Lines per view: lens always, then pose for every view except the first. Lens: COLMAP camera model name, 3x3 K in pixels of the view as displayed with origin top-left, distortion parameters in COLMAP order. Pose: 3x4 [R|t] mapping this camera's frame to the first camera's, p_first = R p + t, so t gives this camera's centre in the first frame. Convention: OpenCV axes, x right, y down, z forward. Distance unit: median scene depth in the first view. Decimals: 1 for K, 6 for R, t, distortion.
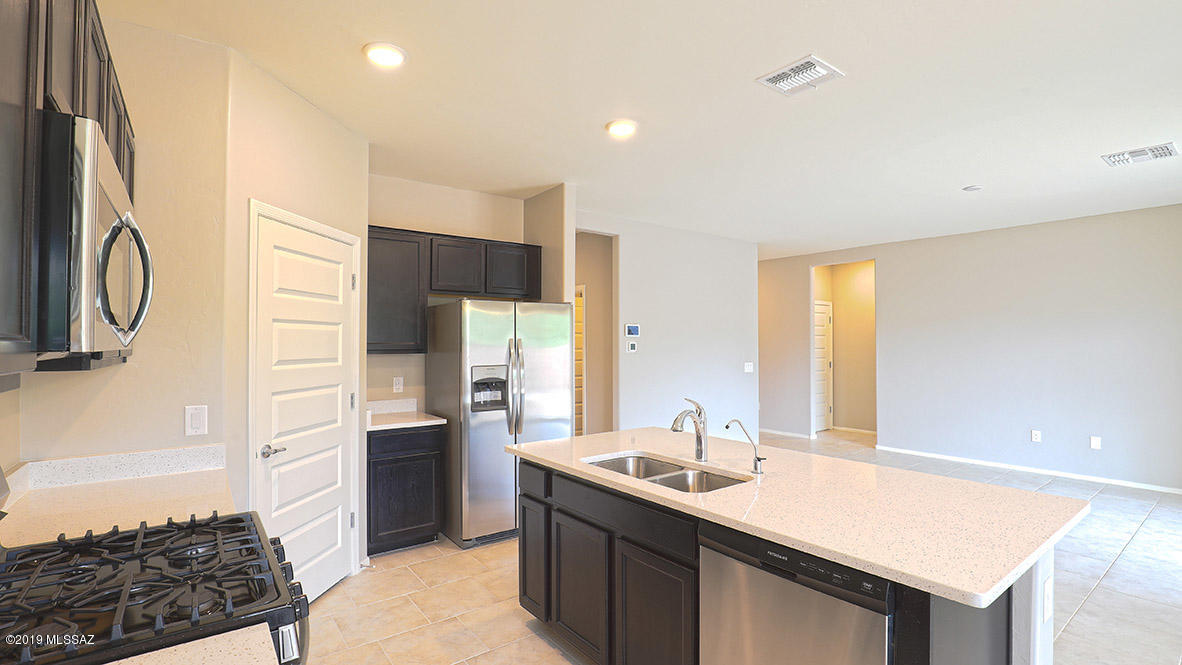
lens RADIAL K [[540.1, 0, 592.4], [0, 540.1, 335.0], [0, 0, 1]] dist [-0.037996, 0.008272]
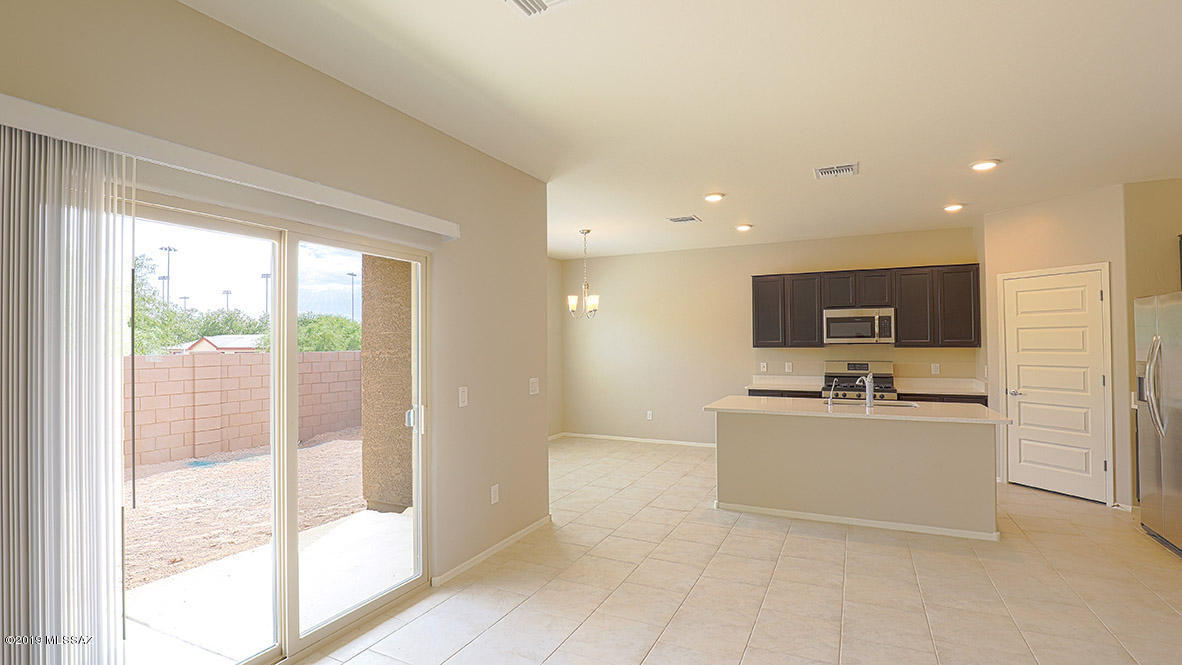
lens RADIAL K [[540.1, 0, 592.4], [0, 540.1, 335.0], [0, 0, 1]] dist [-0.037996, 0.008272]
pose [[-0.894636, -0.000146, -0.446795, 1.115056], [0.014222, 0.999484, -0.028804, 0.019550], [0.446569, -0.032123, -0.894172, 1.334115]]
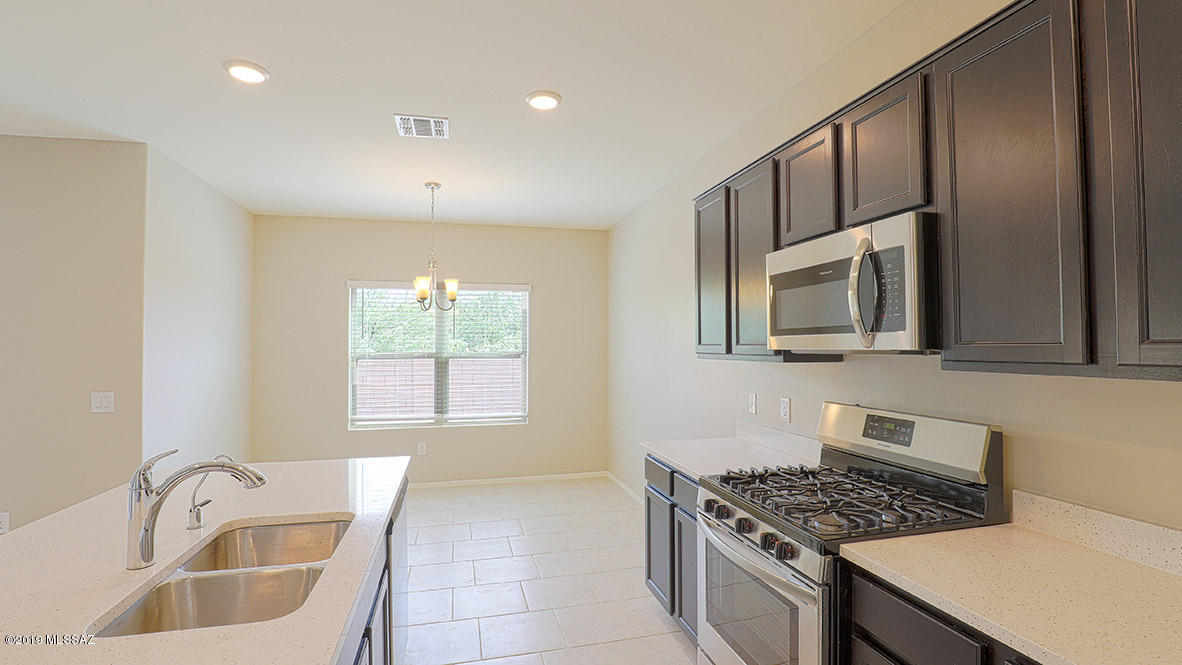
lens RADIAL K [[540.1, 0, 592.4], [0, 540.1, 335.0], [0, 0, 1]] dist [-0.037996, 0.008272]
pose [[-0.918850, 0.014432, 0.394342, -0.261883], [0.000569, 0.999378, -0.035250, 0.011618], [-0.394606, -0.032165, -0.918287, 0.800947]]
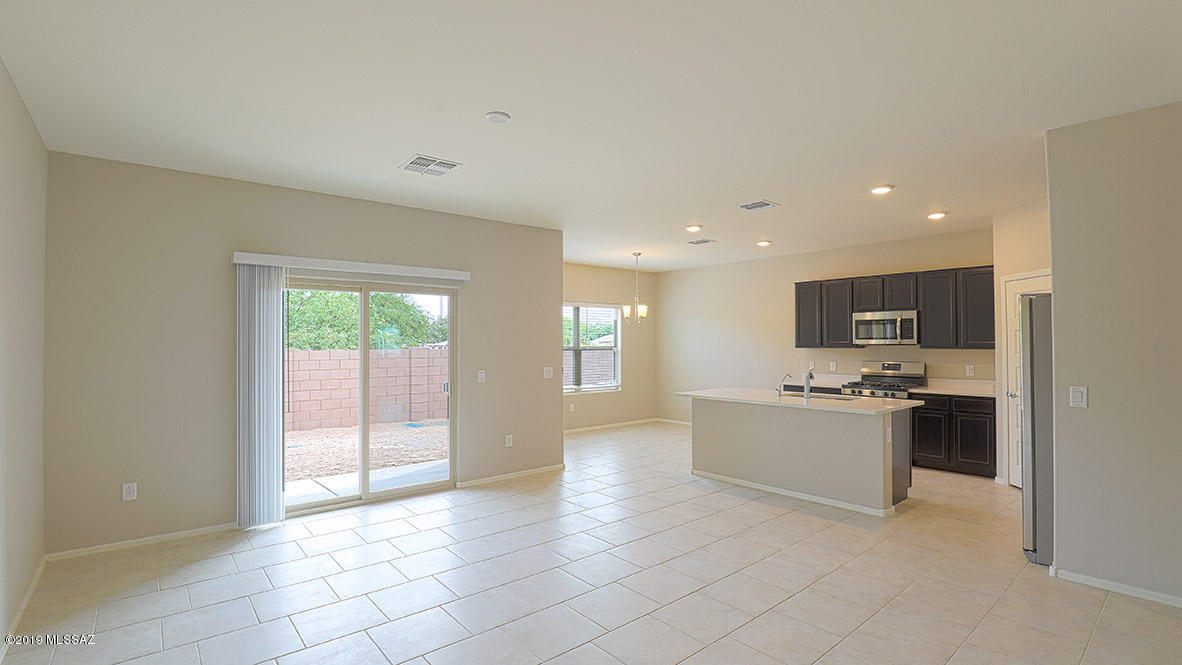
lens RADIAL K [[540.1, 0, 592.4], [0, 540.1, 335.0], [0, 0, 1]] dist [-0.037996, 0.008272]
pose [[-0.998597, 0.002458, -0.052889, 0.707476], [0.003976, 0.999582, -0.028622, 0.024328], [0.052797, -0.028792, -0.998190, 1.873938]]
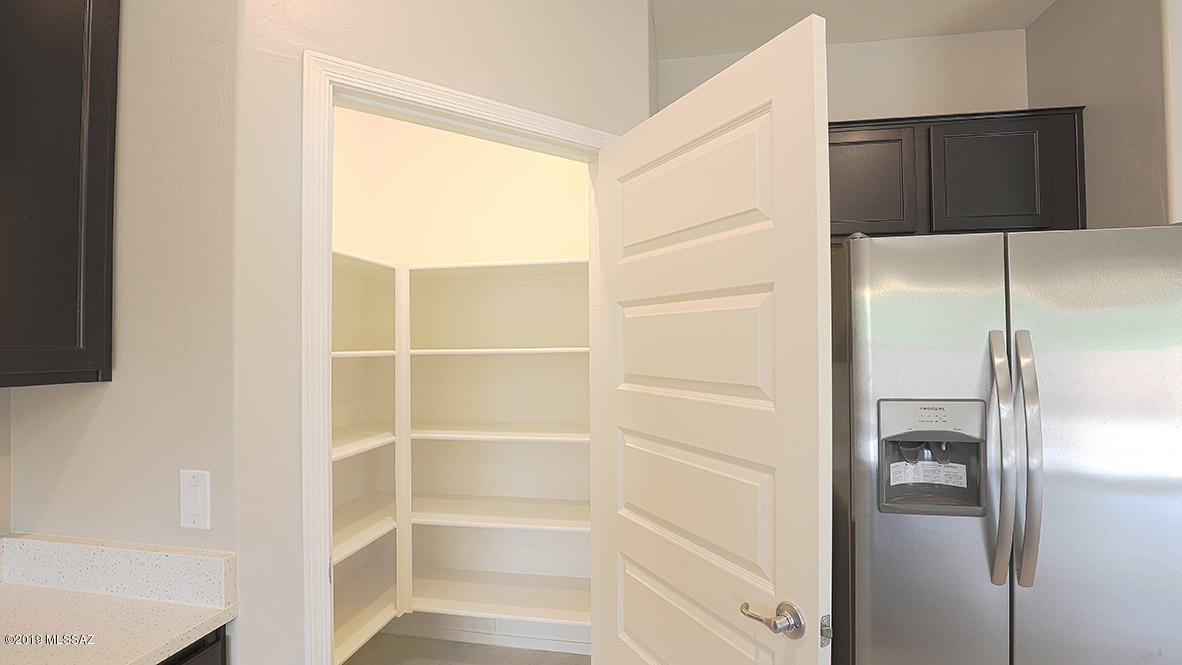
lens RADIAL K [[540.1, 0, 592.4], [0, 540.1, 335.0], [0, 0, 1]] dist [-0.037996, 0.008272]
pose [[0.682063, -0.018118, -0.731069, -0.068941], [0.015838, 0.999825, -0.010002, 0.009275], [0.731122, -0.004757, 0.682230, 0.519803]]
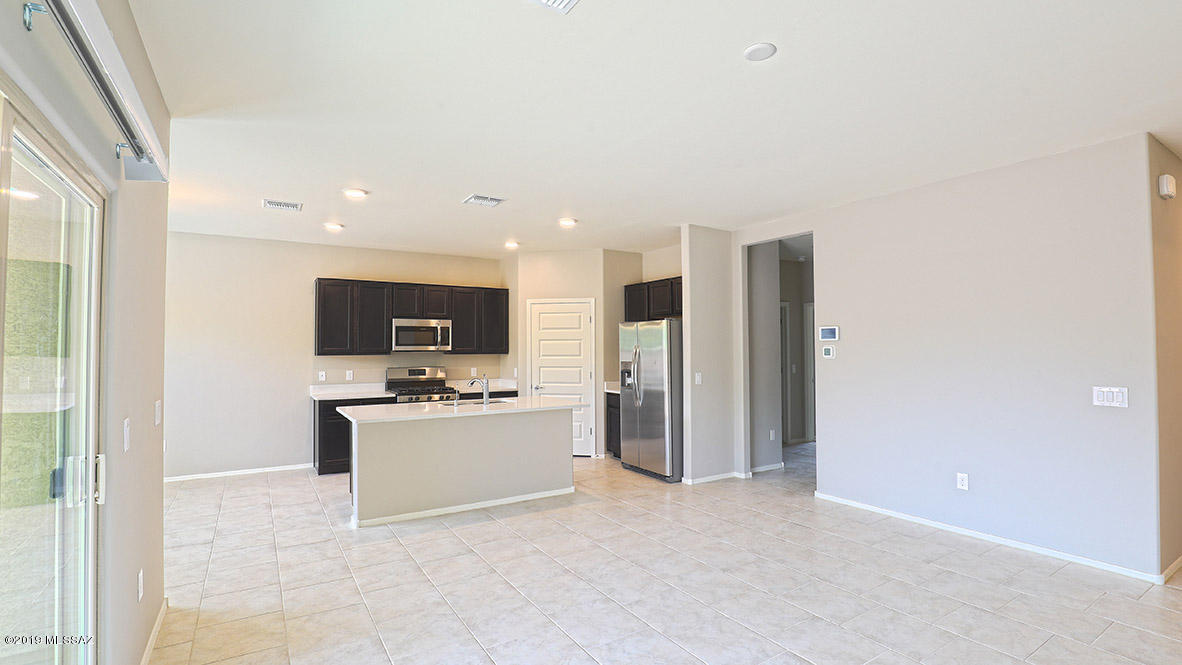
lens RADIAL K [[540.1, 0, 592.4], [0, 540.1, 335.0], [0, 0, 1]] dist [-0.037996, 0.008272]
pose [[-0.086892, -0.024080, -0.995927, 1.388240], [0.019063, 0.999485, -0.025829, 0.014394], [0.996035, -0.021230, -0.086389, 0.976135]]
